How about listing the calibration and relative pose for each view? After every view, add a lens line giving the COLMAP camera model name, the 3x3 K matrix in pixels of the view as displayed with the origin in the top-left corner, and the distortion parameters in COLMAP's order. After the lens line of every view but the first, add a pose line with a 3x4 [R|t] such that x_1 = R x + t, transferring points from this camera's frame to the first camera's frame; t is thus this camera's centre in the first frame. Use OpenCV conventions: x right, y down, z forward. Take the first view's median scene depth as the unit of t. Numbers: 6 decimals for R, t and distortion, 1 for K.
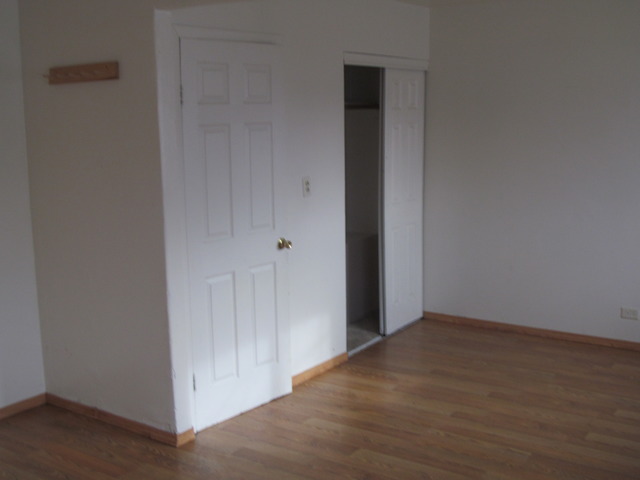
lens RADIAL K [[784.1, 0, 309.3], [0, 784.1, 240.5], [0, 0, 1]] dist [-0.077186, 0.036090]
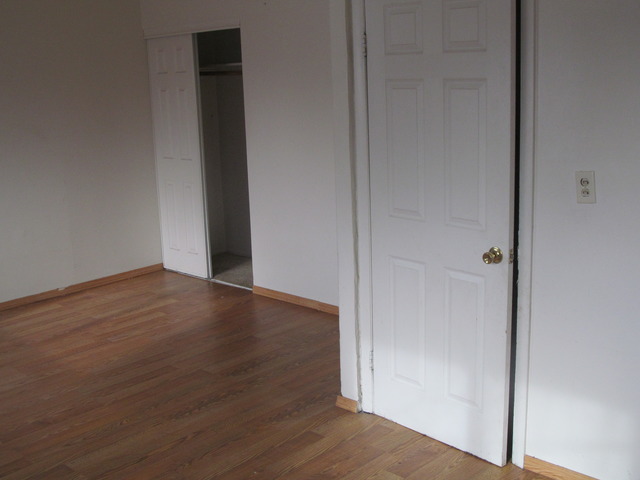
lens RADIAL K [[784.1, 0, 309.3], [0, 784.1, 240.5], [0, 0, 1]] dist [-0.077186, 0.036090]
pose [[-0.143564, 0.253104, -0.956728, 0.709969], [-0.112787, 0.956259, 0.269905, -0.194346], [0.983193, 0.146655, -0.108738, 1.004457]]
